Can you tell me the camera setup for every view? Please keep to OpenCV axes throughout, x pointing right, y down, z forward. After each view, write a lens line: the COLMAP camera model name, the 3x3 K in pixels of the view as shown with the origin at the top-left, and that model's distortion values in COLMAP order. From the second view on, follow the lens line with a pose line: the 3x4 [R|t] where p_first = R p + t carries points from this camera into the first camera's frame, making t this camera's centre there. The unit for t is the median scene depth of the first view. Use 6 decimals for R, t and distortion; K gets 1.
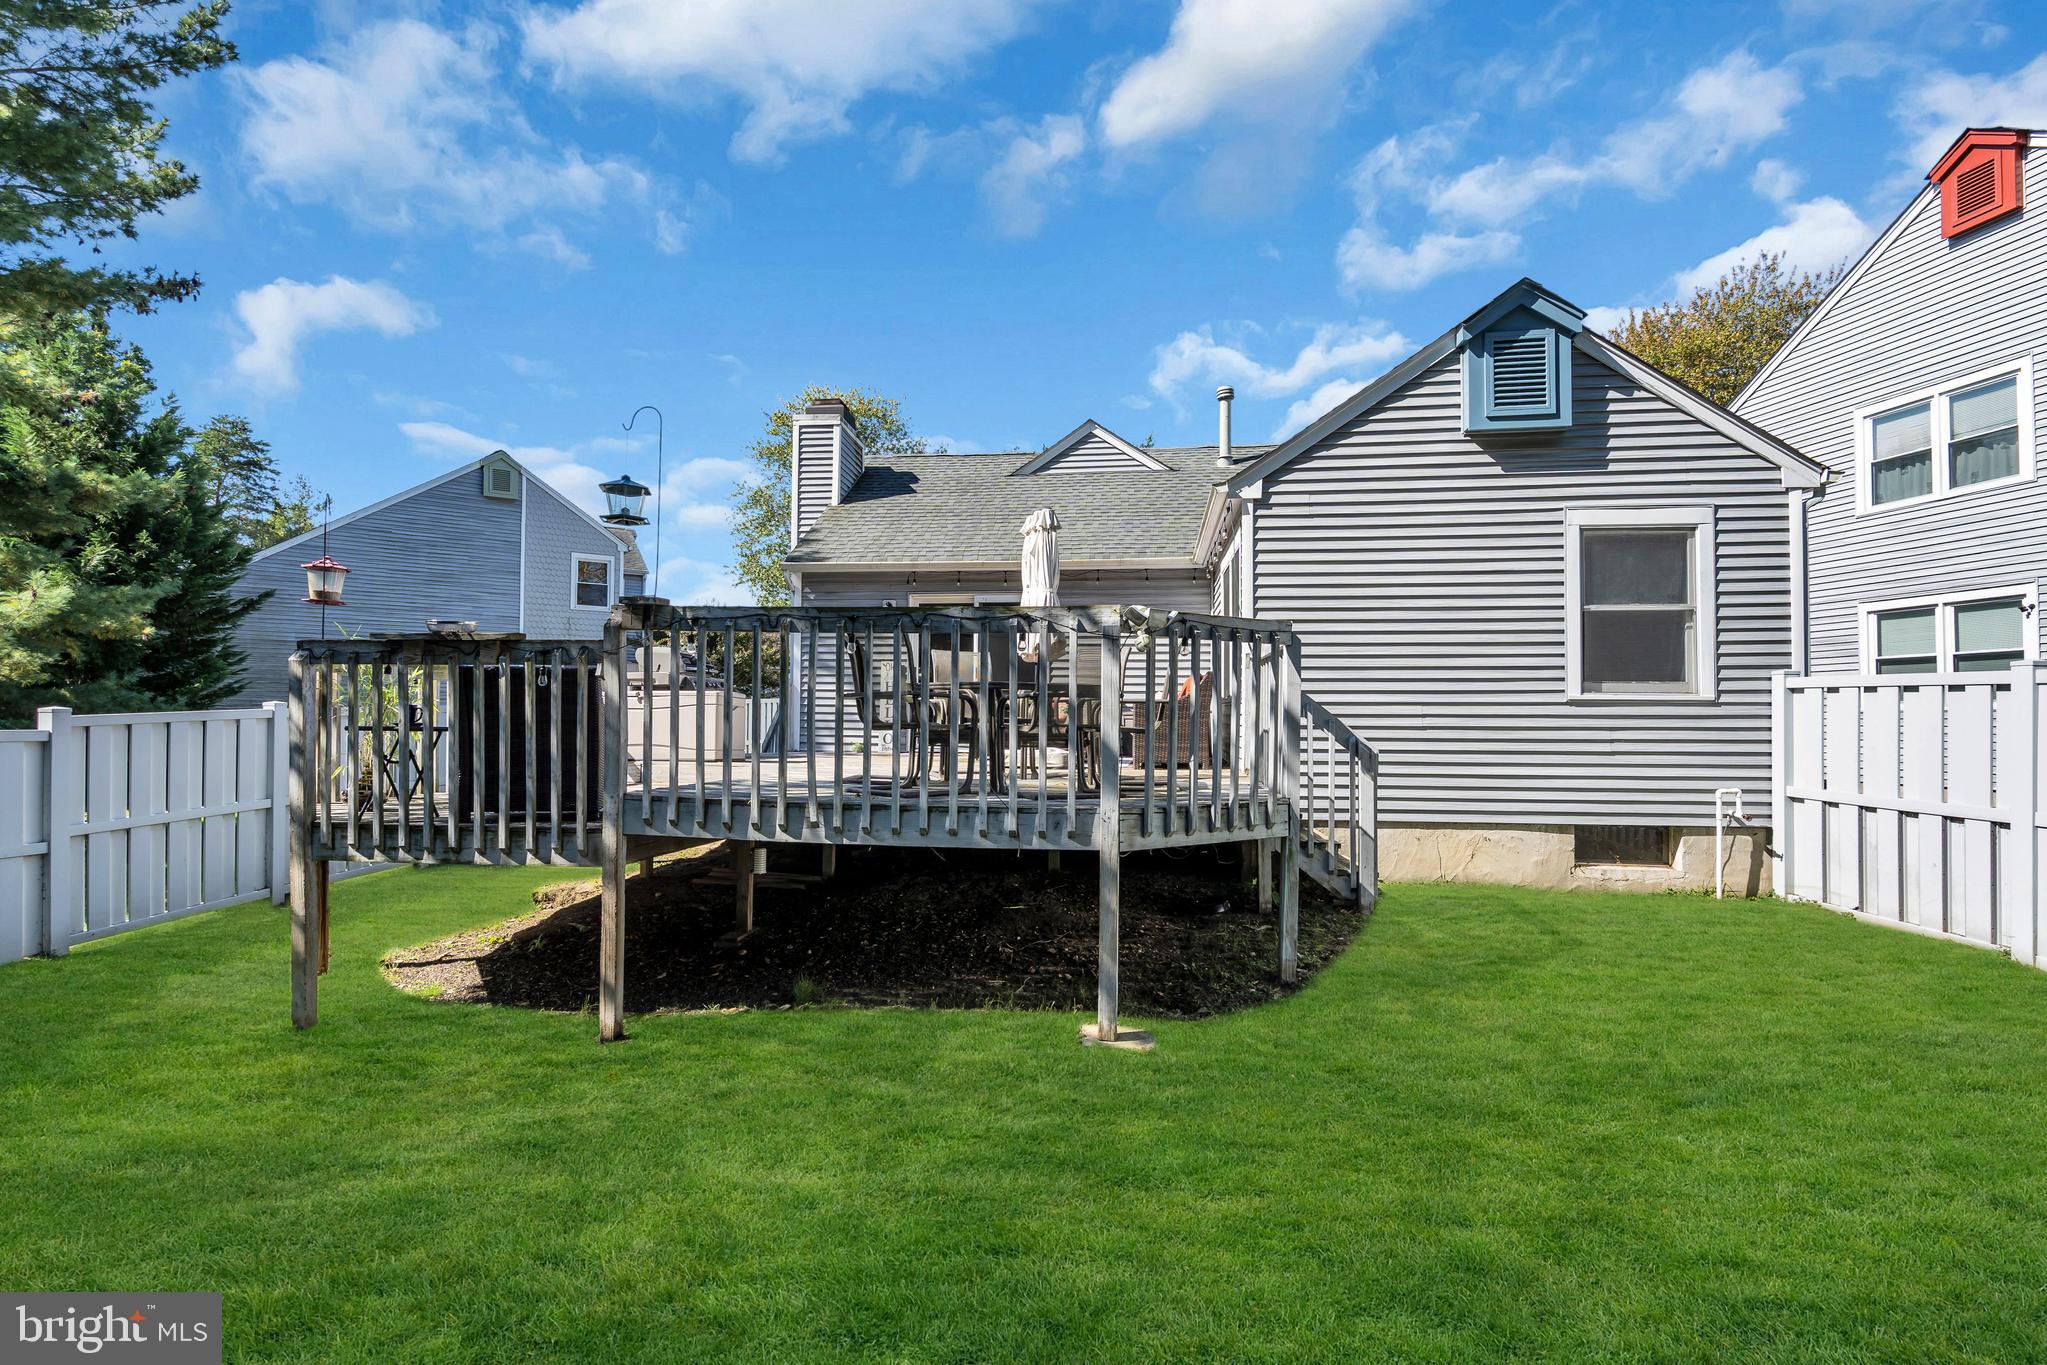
lens RADIAL K [[969.9, 0, 1041.5], [0, 969.9, 691.0], [0, 0, 1]] dist [0.001971, 0.000365]
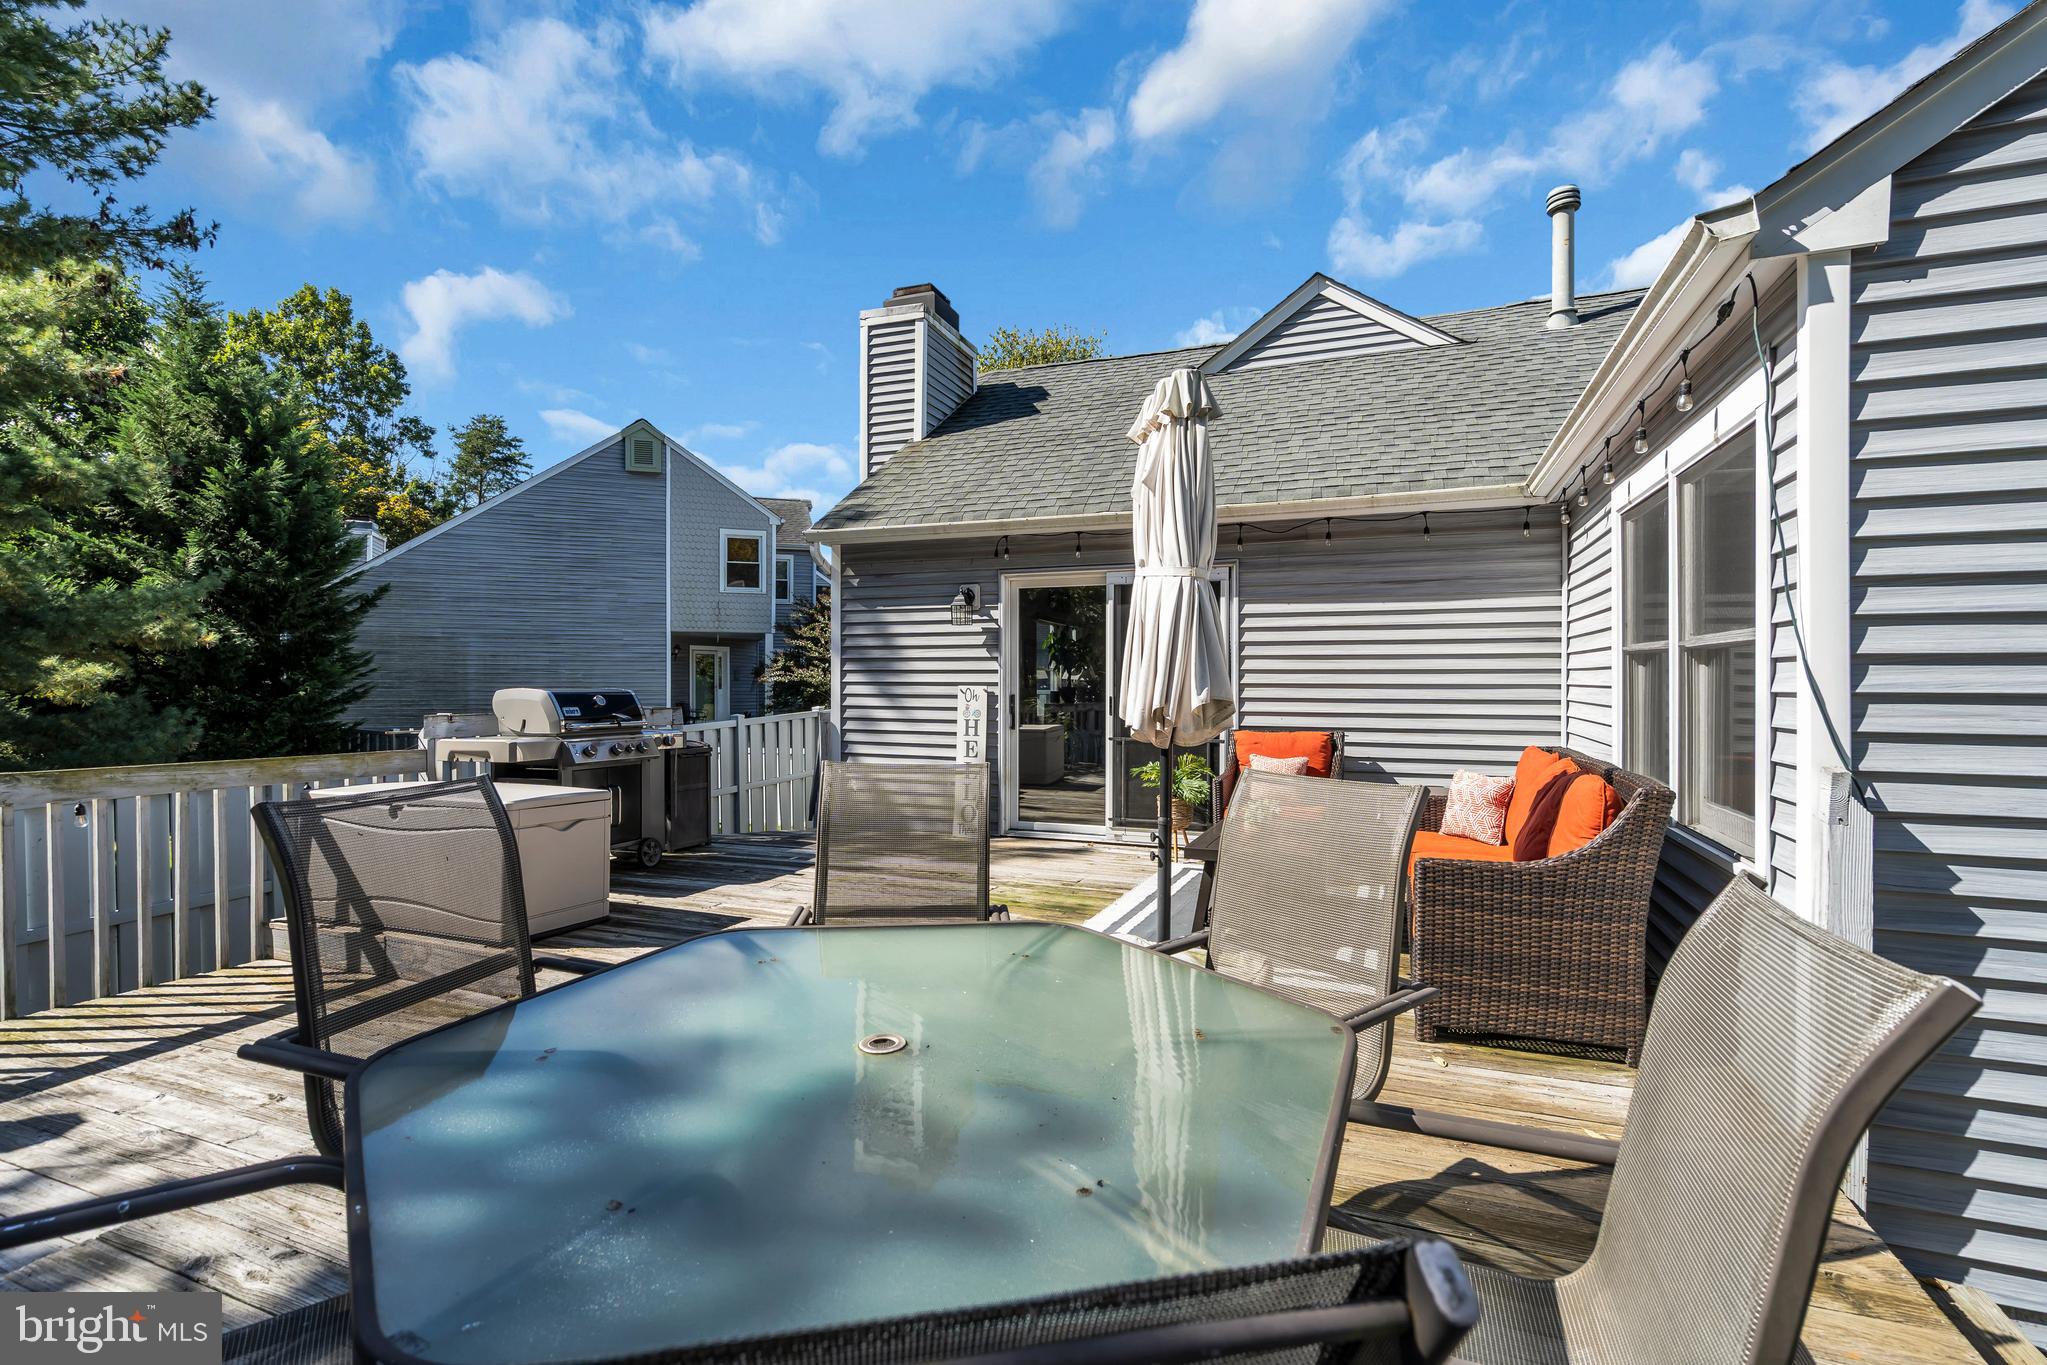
lens RADIAL K [[936.0, 0, 1031.3], [0, 936.0, 678.4], [0, 0, 1]] dist [-0.001441, 0.000575]
pose [[0.965868, -0.002886, -0.259018, 0.045042], [0.011214, 0.999466, 0.030682, -0.071686], [0.258791, -0.032539, 0.965385, 0.602104]]
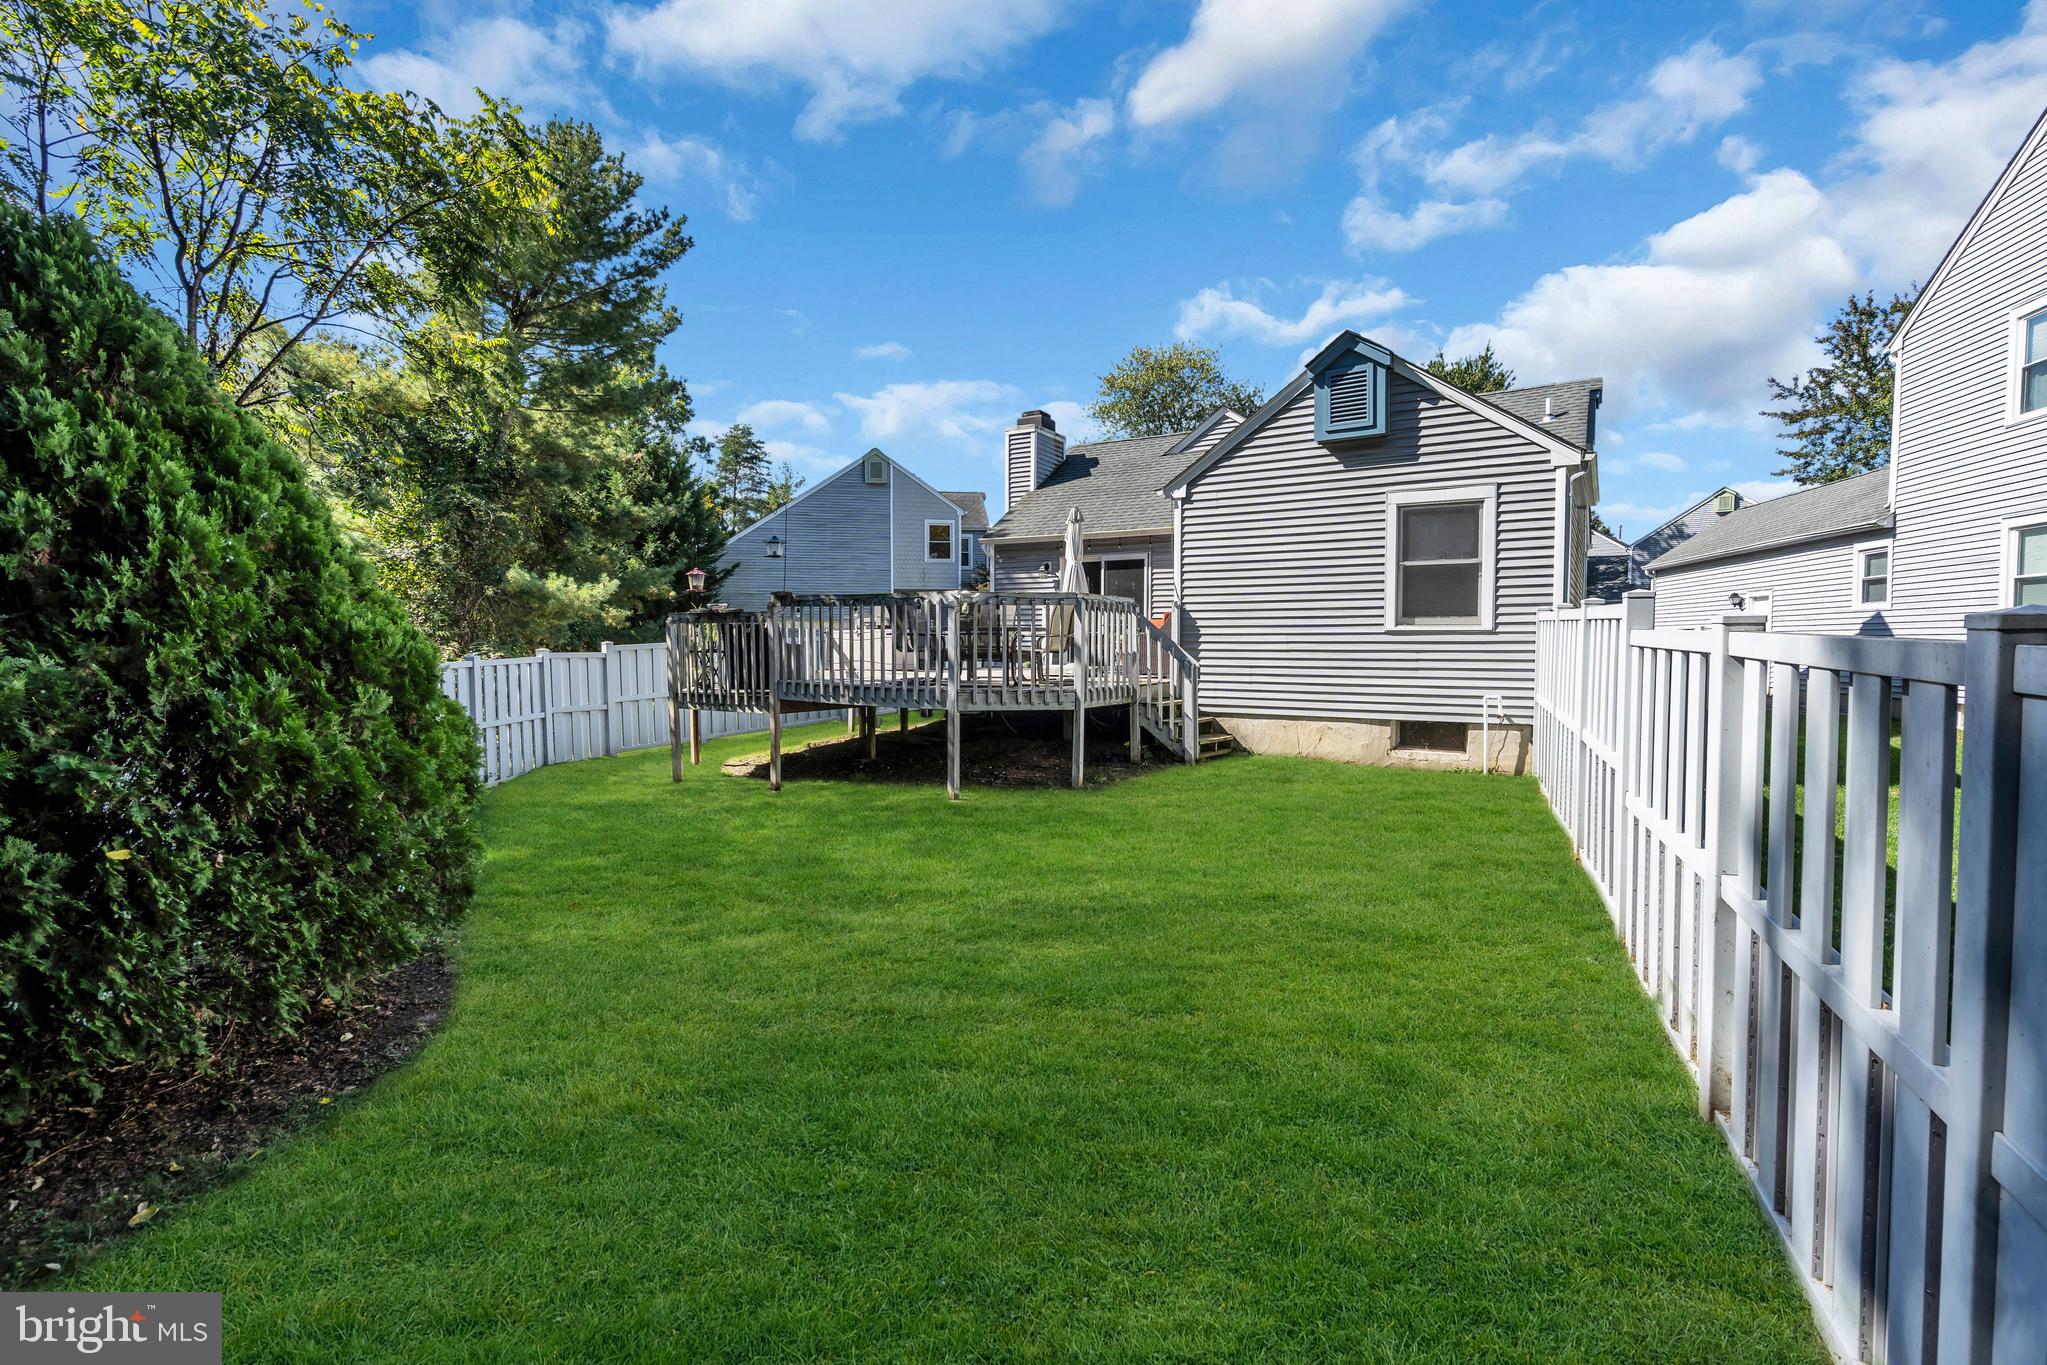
lens RADIAL K [[1005.1, 0, 1025.3], [0, 1005.1, 683.1], [0, 0, 1]] dist [-0.000581, 0.001286]
pose [[0.897194, 0.013157, -0.441440, 0.638102], [0.017470, 0.997717, 0.065242, -0.017023], [0.441290, -0.066247, 0.894916, -0.471901]]
